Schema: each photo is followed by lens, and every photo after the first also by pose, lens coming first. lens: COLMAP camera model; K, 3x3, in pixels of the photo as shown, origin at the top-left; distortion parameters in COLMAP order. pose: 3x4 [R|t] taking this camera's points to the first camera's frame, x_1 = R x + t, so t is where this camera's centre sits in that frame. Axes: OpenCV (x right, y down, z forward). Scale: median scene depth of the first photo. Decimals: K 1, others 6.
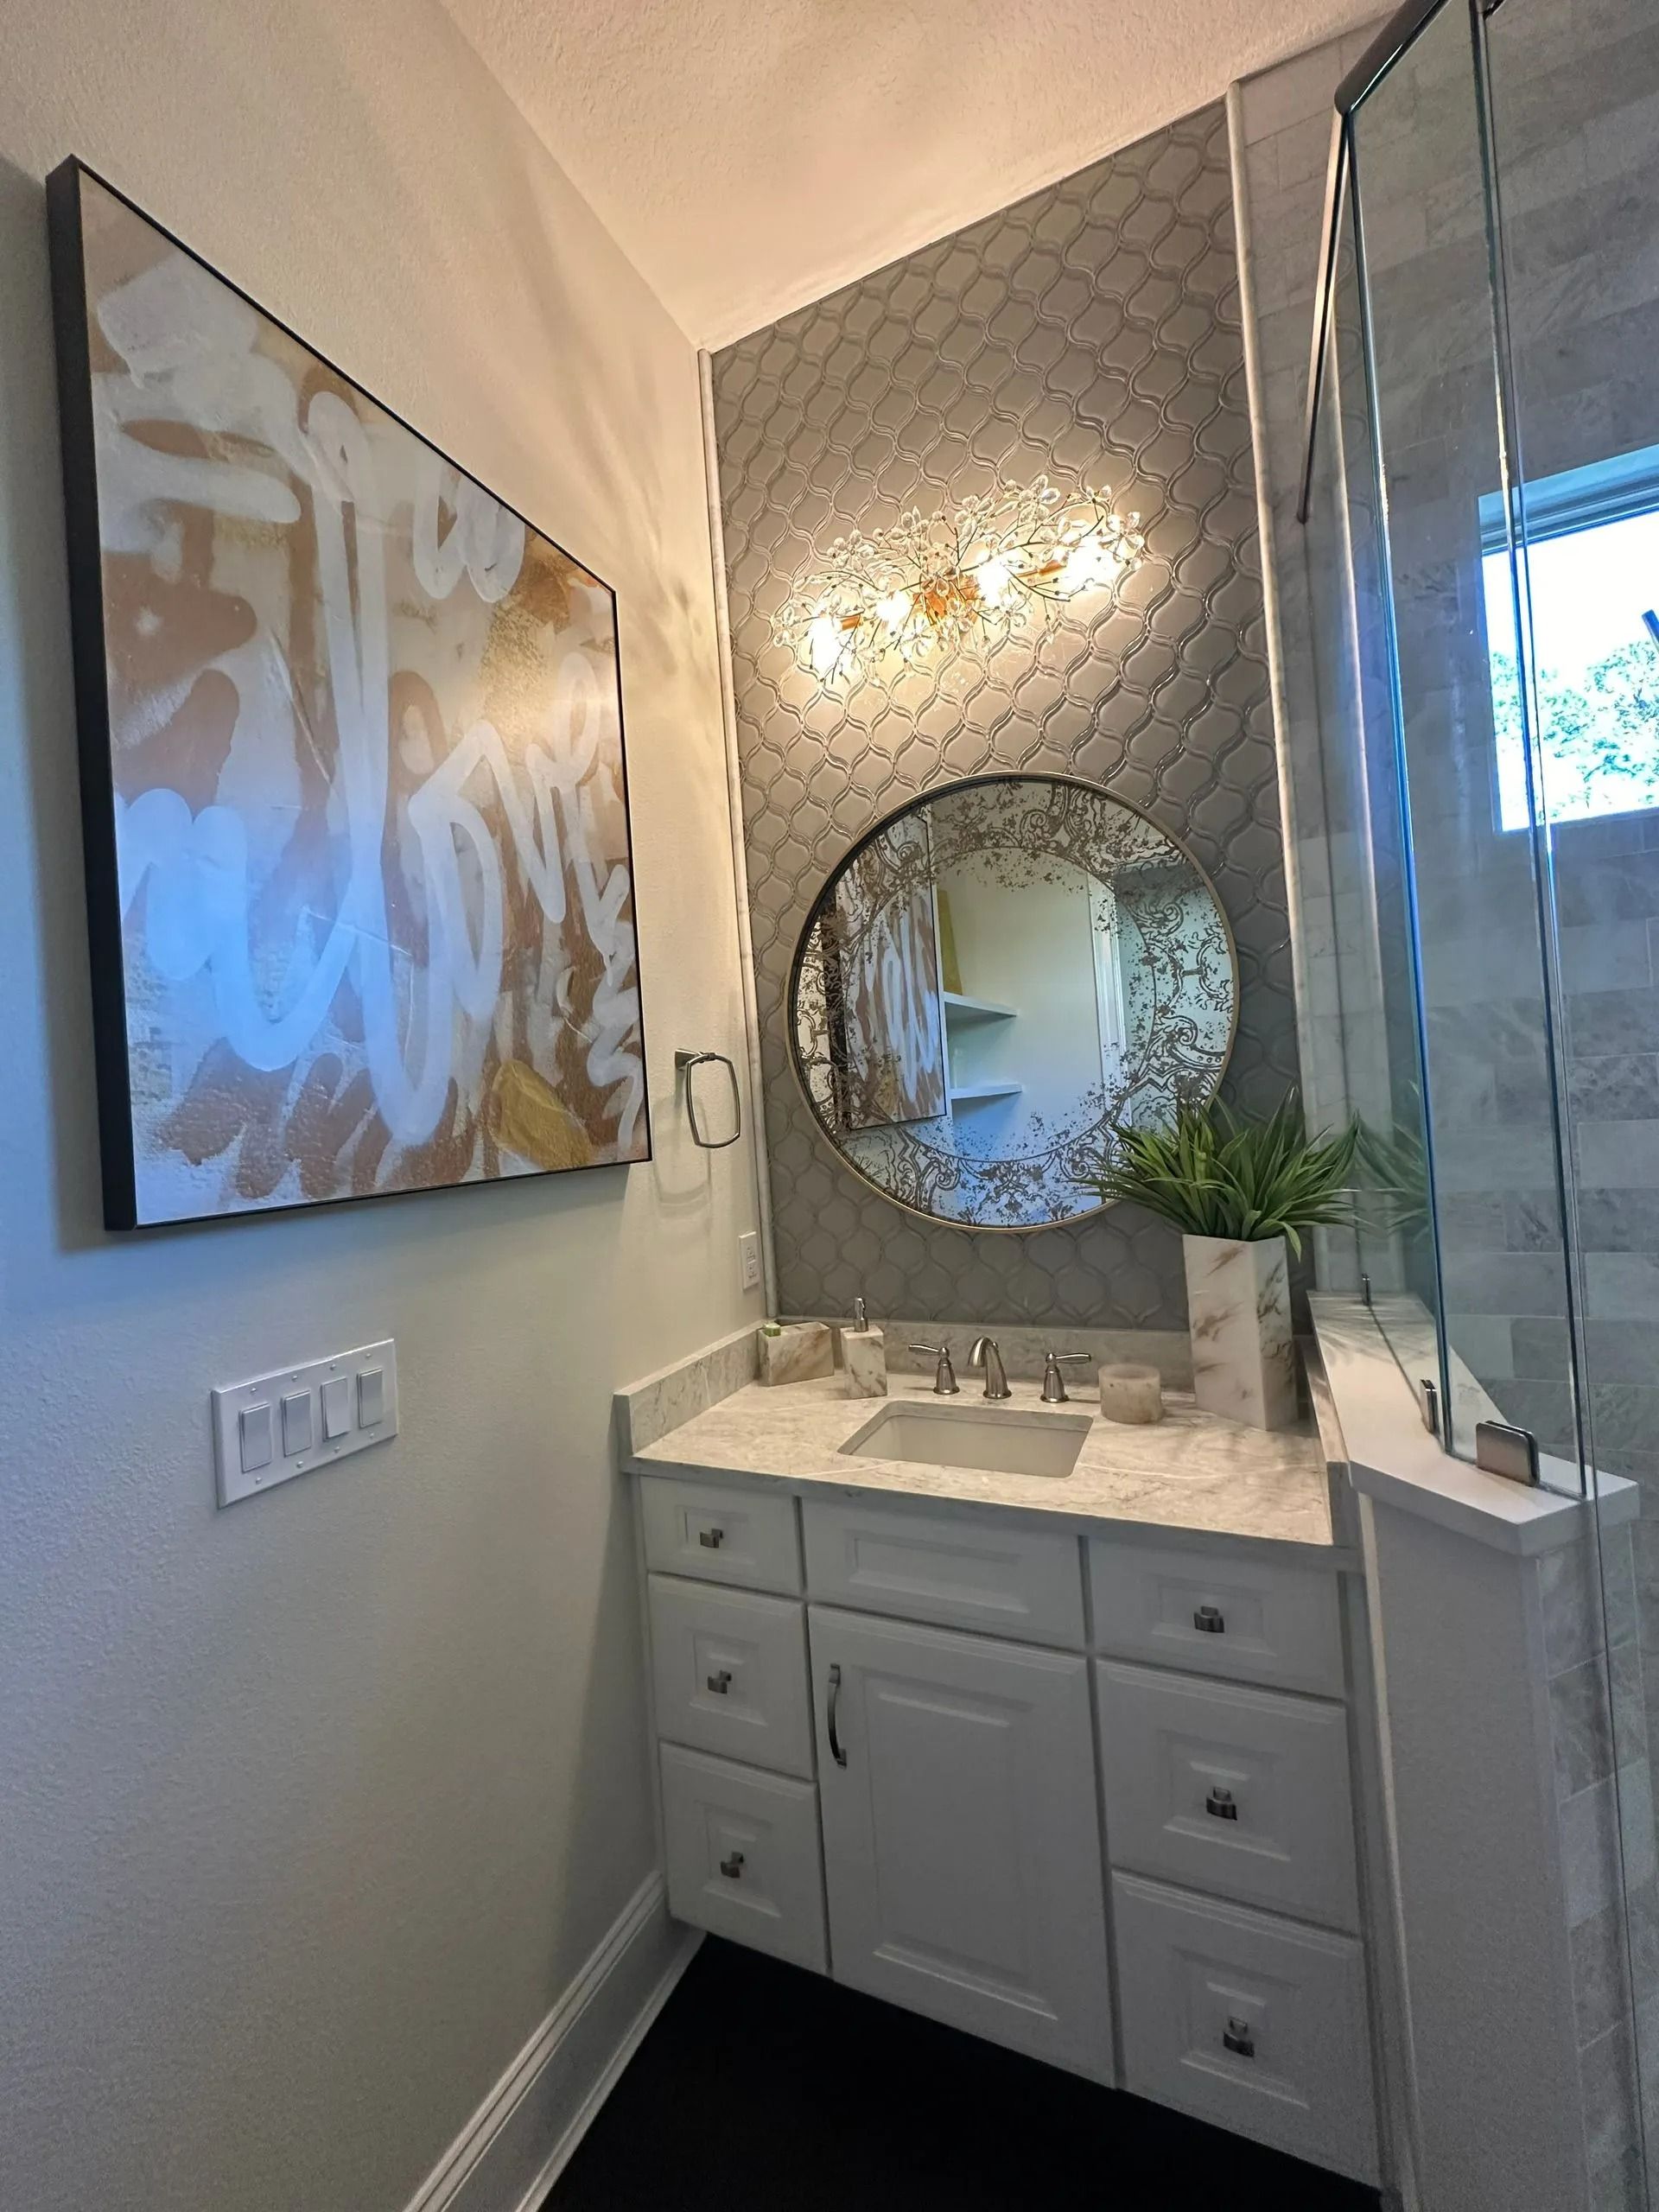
lens RADIAL K [[882.2, 0, 833.5], [0, 882.2, 1101.6], [0, 0, 1]] dist [-0.001189, -0.000441]
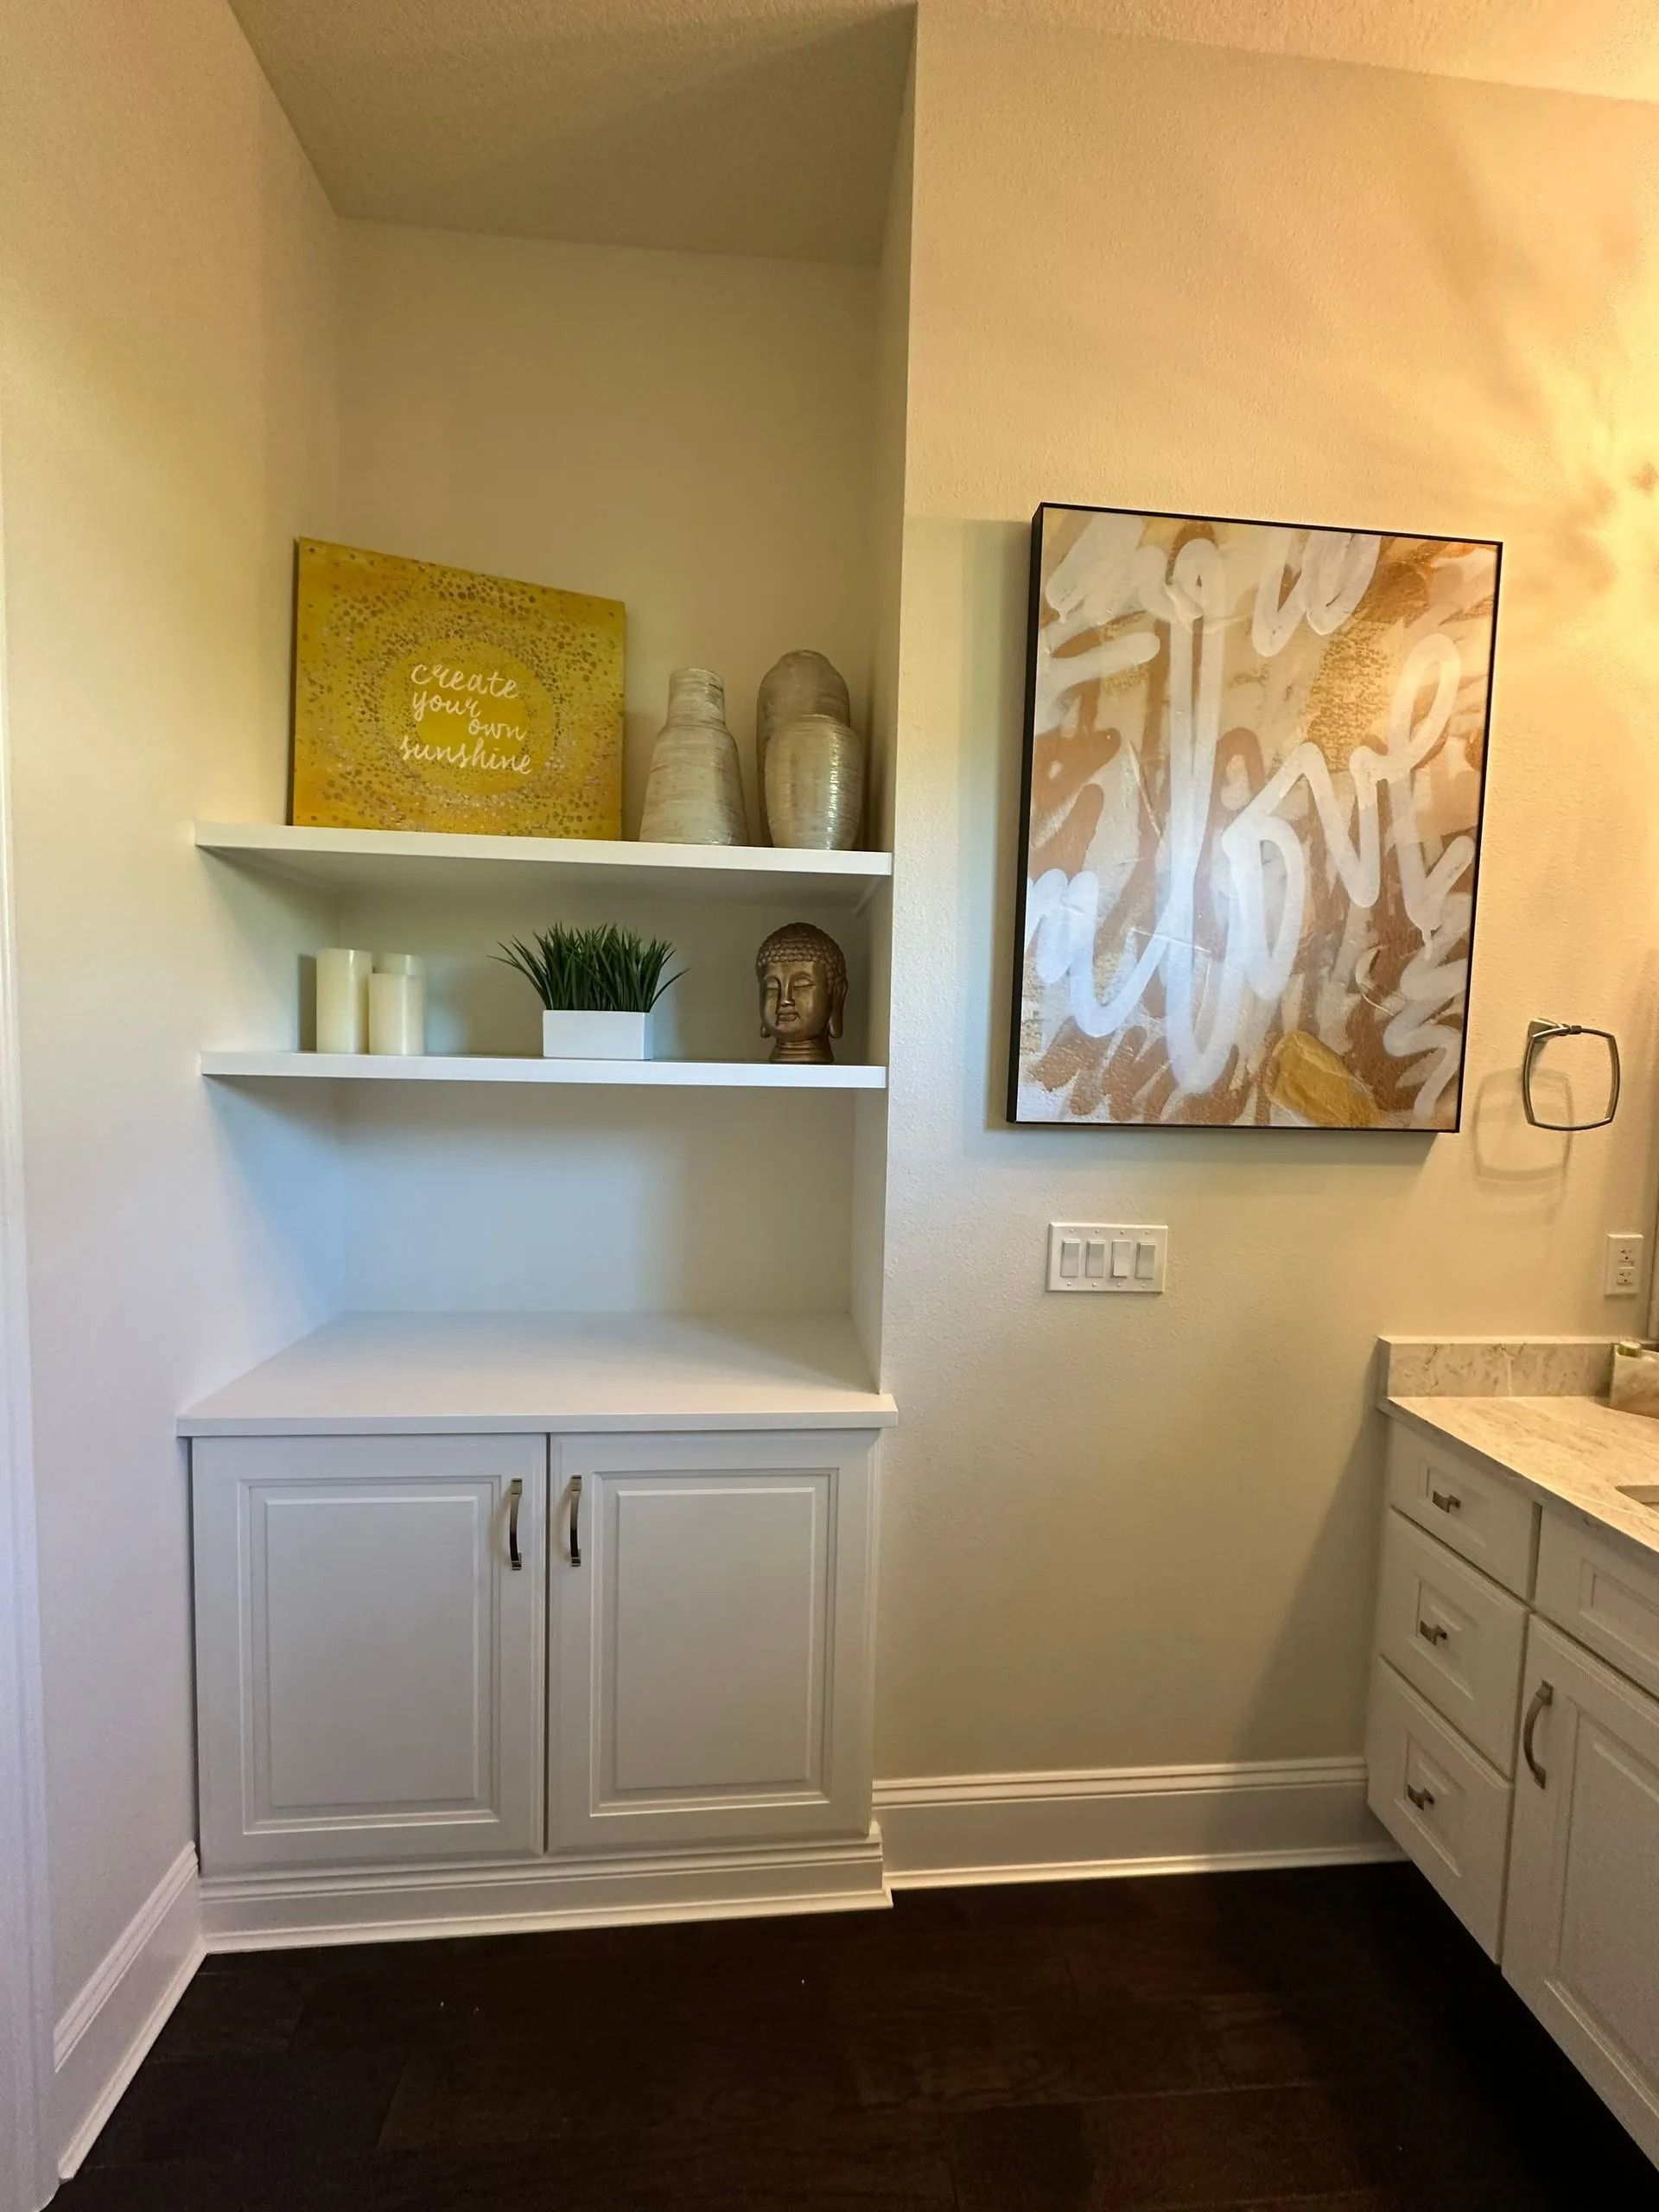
lens RADIAL K [[882.2, 0, 833.5], [0, 882.2, 1101.6], [0, 0, 1]] dist [-0.001189, -0.000441]
pose [[0.493673, 0.139850, -0.858329, 0.354067], [-0.054995, 0.990030, 0.129677, -0.070237], [0.867907, -0.016814, 0.496442, -0.140350]]
